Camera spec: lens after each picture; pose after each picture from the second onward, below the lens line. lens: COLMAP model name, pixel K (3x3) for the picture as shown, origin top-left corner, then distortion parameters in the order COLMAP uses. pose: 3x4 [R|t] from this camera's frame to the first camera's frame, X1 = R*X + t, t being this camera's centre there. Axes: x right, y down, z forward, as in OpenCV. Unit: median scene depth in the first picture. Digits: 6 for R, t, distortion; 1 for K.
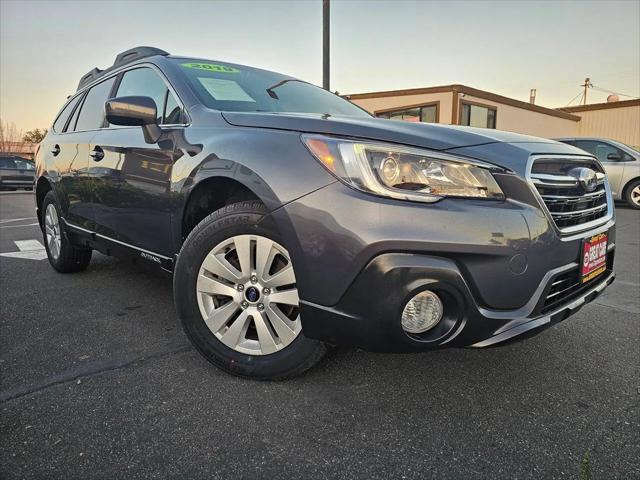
lens RADIAL K [[436.0, 0, 334.2], [0, 436.0, 232.5], [0, 0, 1]] dist [0.045080, -0.045066]
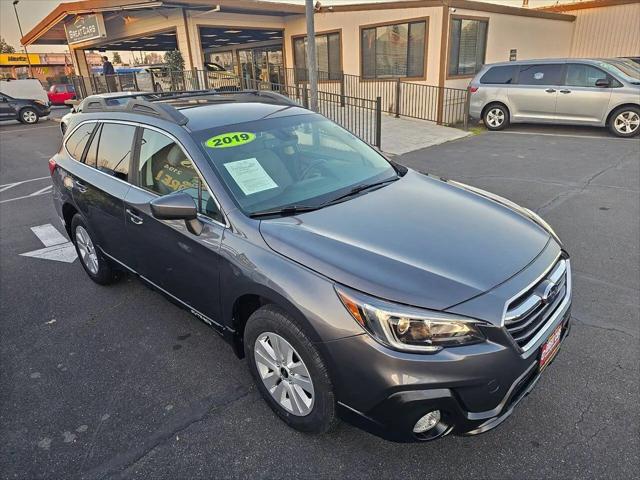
lens RADIAL K [[436.0, 0, 333.5], [0, 436.0, 241.8], [0, 0, 1]] dist [0.044270, -0.037766]
pose [[0.998319, -0.052383, 0.024796, -0.022016], [0.044465, 0.966707, 0.251992, -0.136071], [-0.037171, -0.250466, 0.967412, -0.045966]]
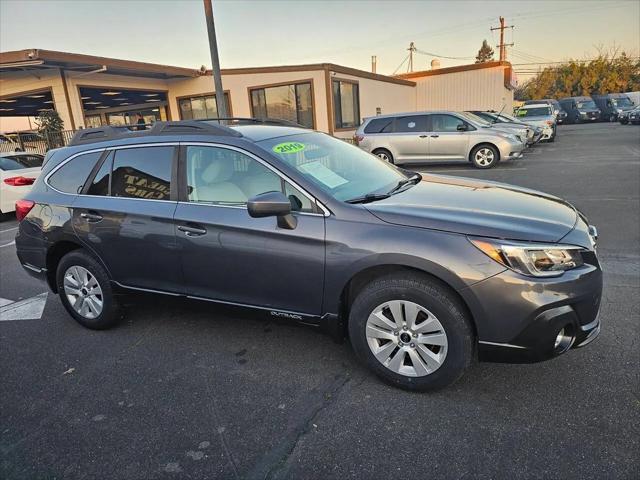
lens RADIAL K [[429.3, 0, 333.1], [0, 429.3, 235.6], [0, 0, 1]] dist [0.045151, -0.037328]
pose [[0.931038, -0.149920, 0.332706, -0.205081], [0.111359, 0.984948, 0.132201, -0.097713], [-0.347517, -0.086034, 0.933718, -0.052219]]
